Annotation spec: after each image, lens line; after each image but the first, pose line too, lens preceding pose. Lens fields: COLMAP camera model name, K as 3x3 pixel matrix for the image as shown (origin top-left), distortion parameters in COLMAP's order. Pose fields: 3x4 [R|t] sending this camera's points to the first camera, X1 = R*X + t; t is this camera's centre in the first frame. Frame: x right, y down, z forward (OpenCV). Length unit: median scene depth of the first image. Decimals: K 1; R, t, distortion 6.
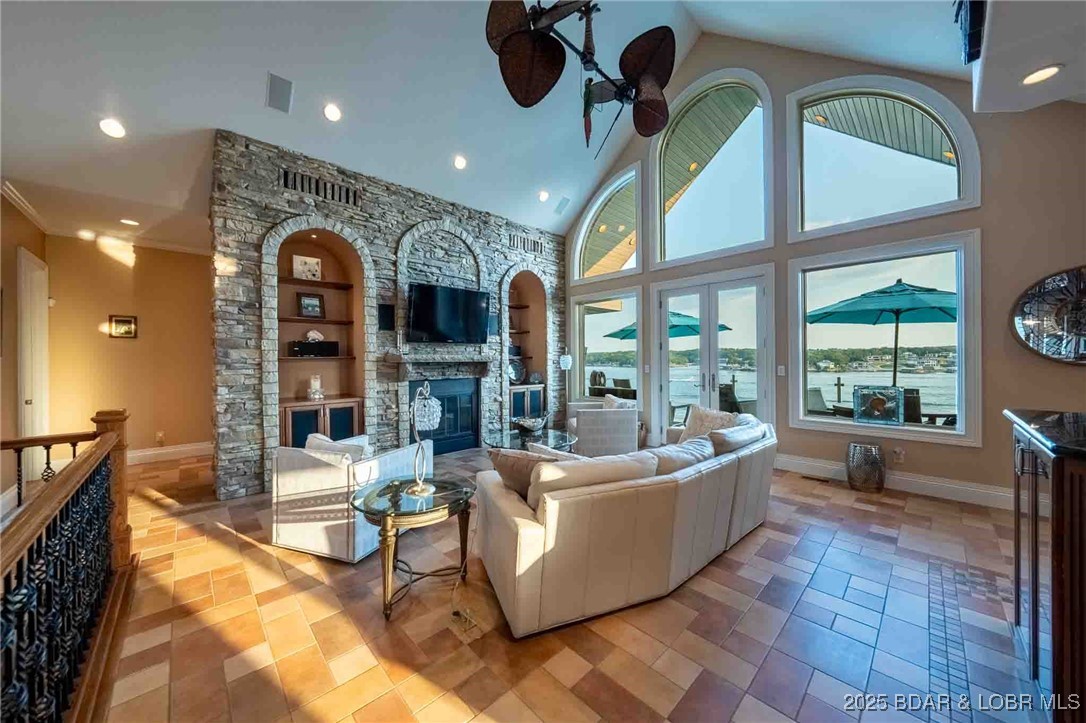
lens RADIAL K [[378.1, 0, 542.5], [0, 378.1, 359.4], [0, 0, 1]] dist [-0.002034, 0.000178]
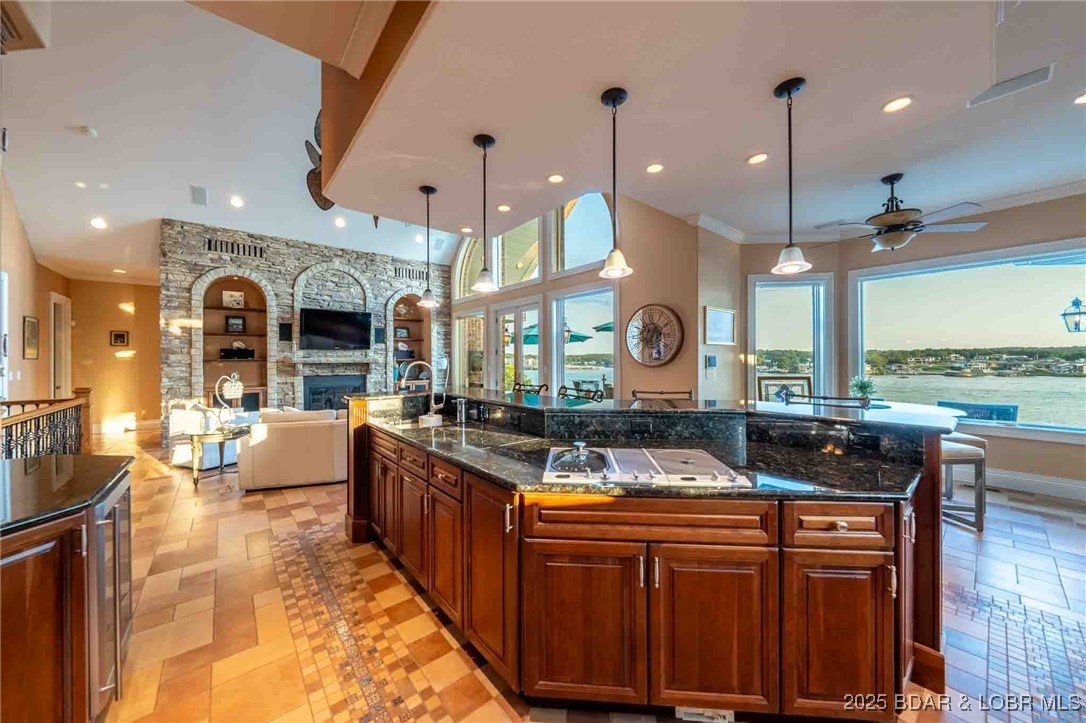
lens RADIAL K [[378.1, 0, 539.6], [0, 378.1, 359.5], [0, 0, 1]] dist [-0.002034, 0.000178]
pose [[0.997012, 0.003821, -0.077150, 0.667705], [-0.003976, 0.999990, -0.001854, -0.006661], [0.077142, 0.002156, 0.997018, -0.371775]]
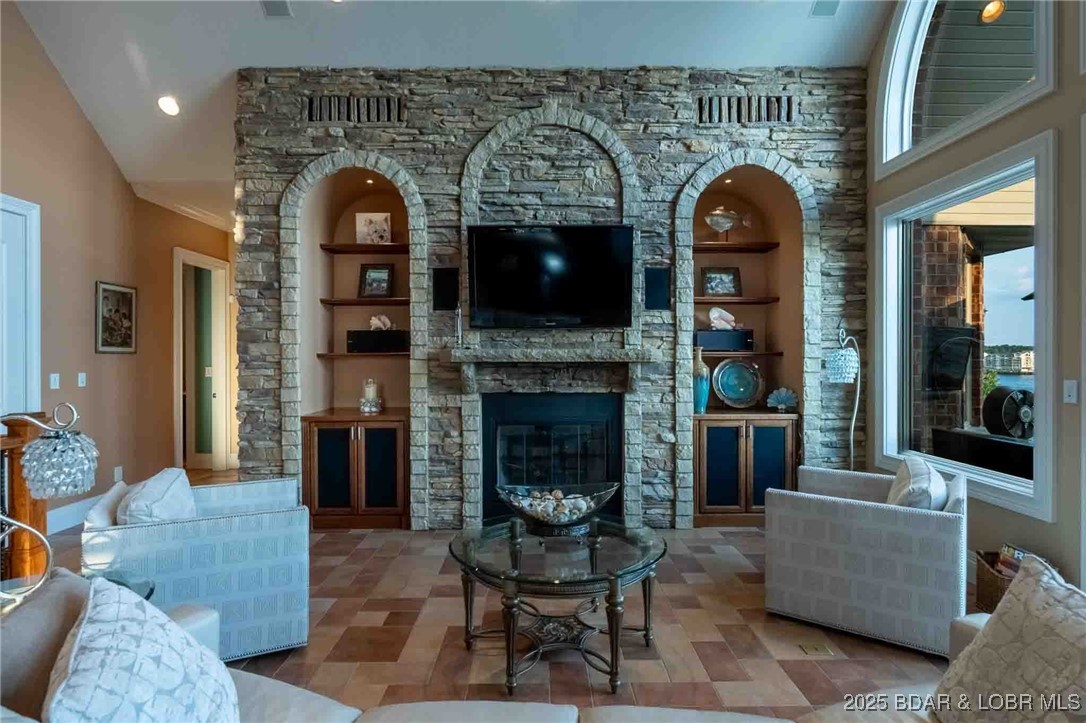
lens RADIAL K [[565.5, 0, 543.6], [0, 565.5, 359.1], [0, 0, 1]] dist [0.002809, -0.001196]
pose [[0.726638, 0.008917, -0.686963, 0.337861], [-0.003982, 0.999954, 0.008768, -0.005112], [0.687009, -0.003636, 0.726640, 0.429899]]
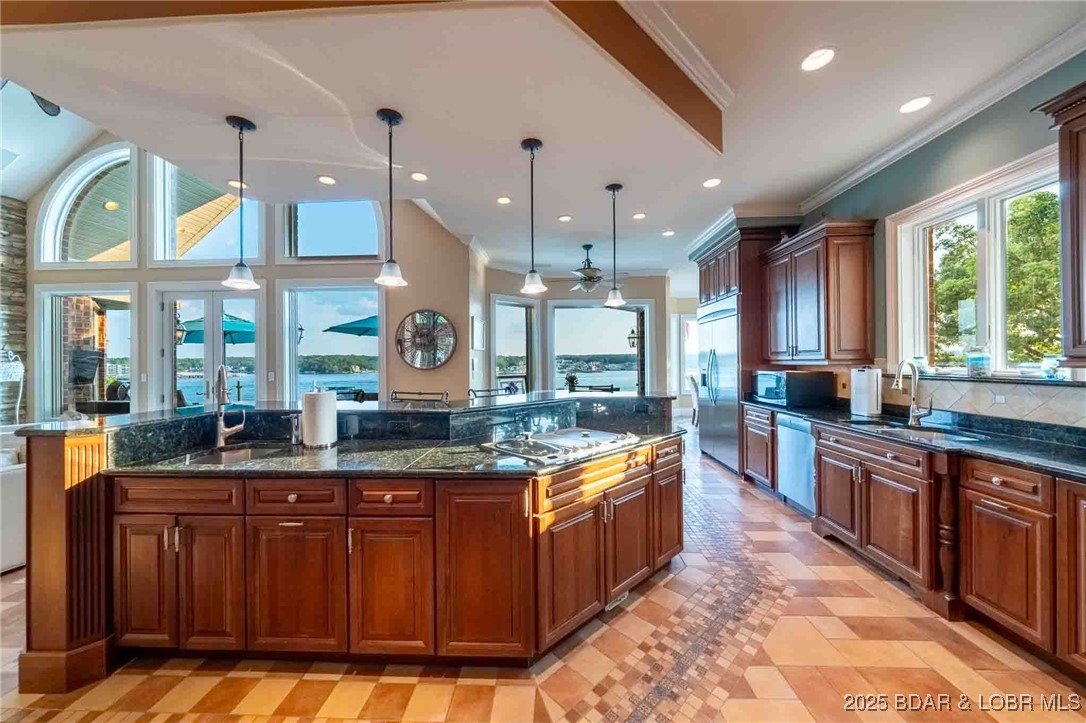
lens RADIAL K [[378.1, 0, 541.4], [0, 378.1, 360.5], [0, 0, 1]] dist [-0.002034, 0.000178]
pose [[0.725941, 0.004117, 0.687744, 0.413909], [0.003761, 0.999943, -0.009955, -0.004083], [-0.687746, 0.009813, 0.725885, -0.329567]]
